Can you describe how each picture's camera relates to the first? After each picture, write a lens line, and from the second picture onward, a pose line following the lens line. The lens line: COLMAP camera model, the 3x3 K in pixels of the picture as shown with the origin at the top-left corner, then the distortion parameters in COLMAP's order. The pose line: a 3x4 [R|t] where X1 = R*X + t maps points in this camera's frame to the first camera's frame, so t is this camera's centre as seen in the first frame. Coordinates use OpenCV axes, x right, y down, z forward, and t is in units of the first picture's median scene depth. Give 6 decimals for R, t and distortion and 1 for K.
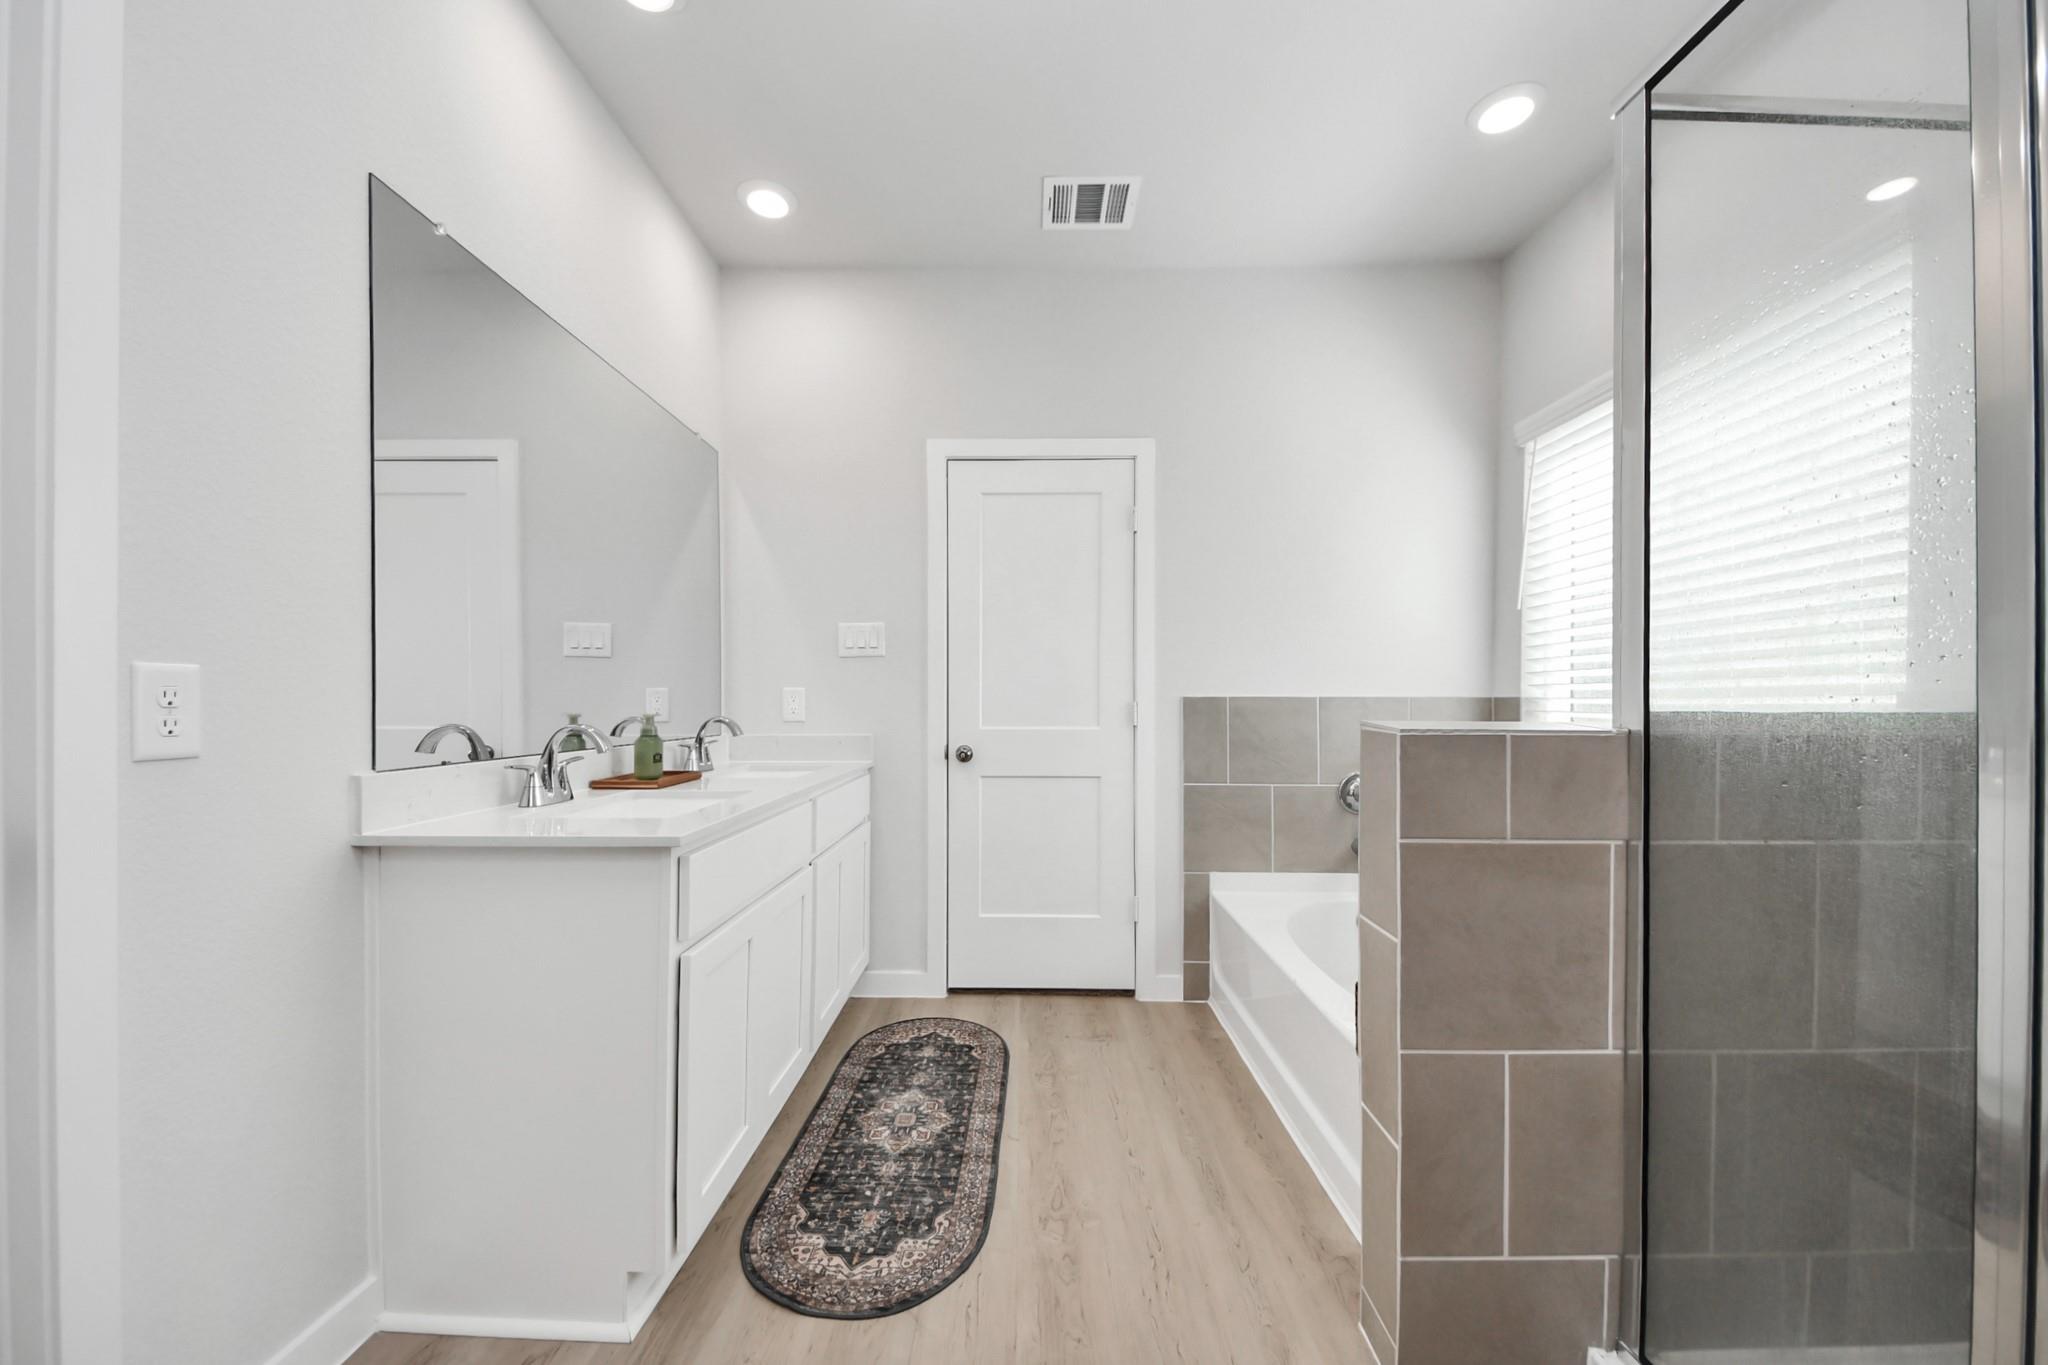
lens RADIAL K [[869.5, 0, 1023.8], [0, 869.5, 697.0], [0, 0, 1]] dist [0.219869, -0.074077]
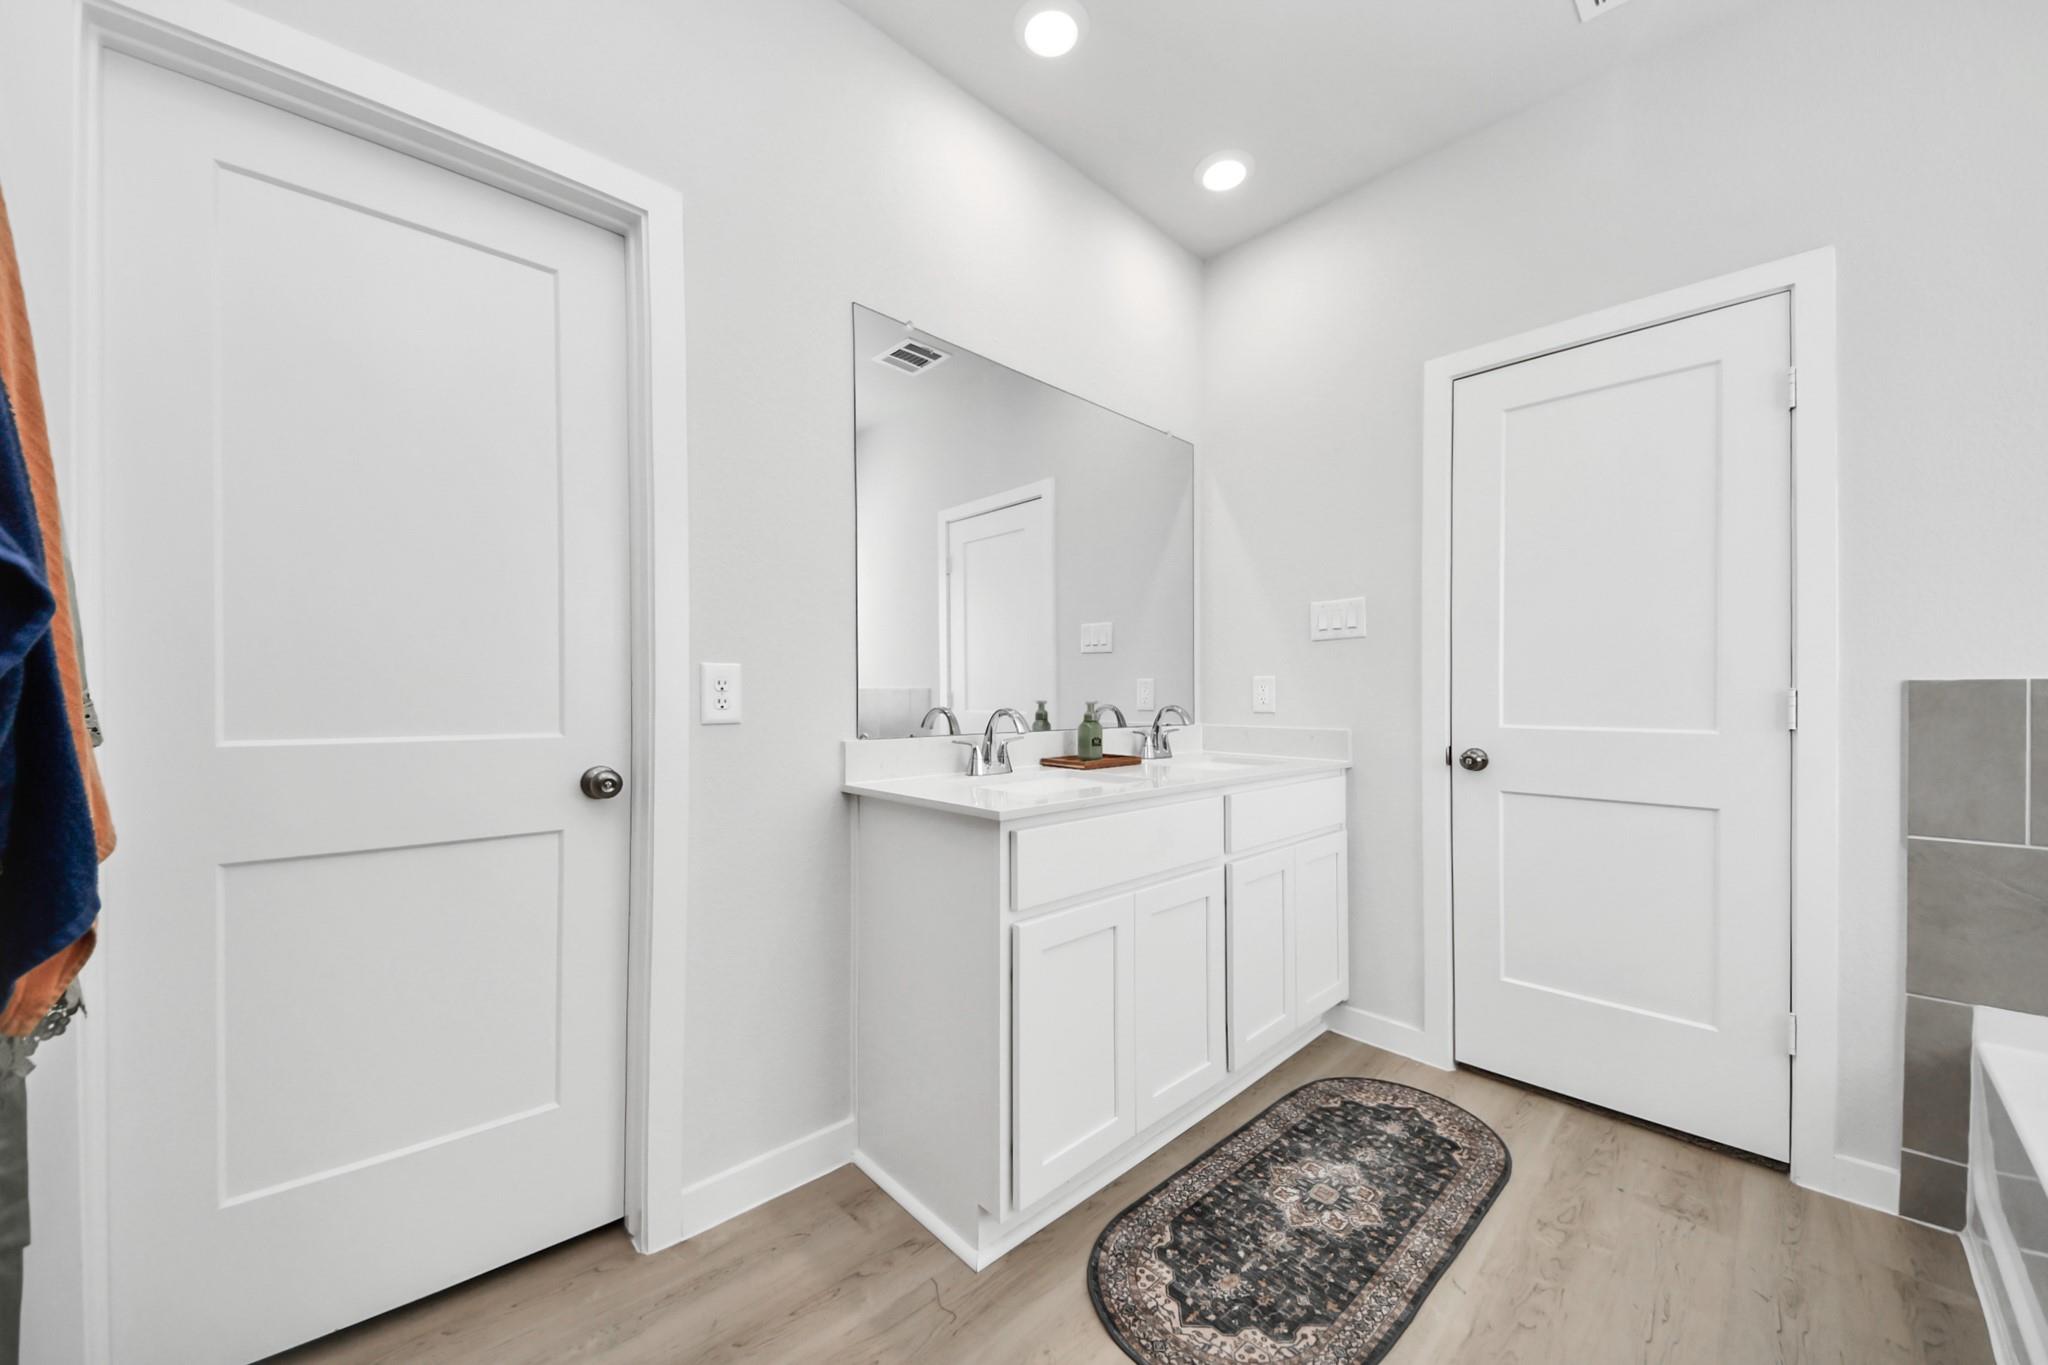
lens RADIAL K [[849.5, 0, 971.3], [0, 849.5, 683.3], [0, 0, 1]] dist [0.189340, -0.067800]
pose [[0.713353, -0.008750, -0.700751, 0.221320], [0.001821, 0.999942, -0.010632, 0.008349], [0.700803, 0.006308, 0.713327, 0.178383]]
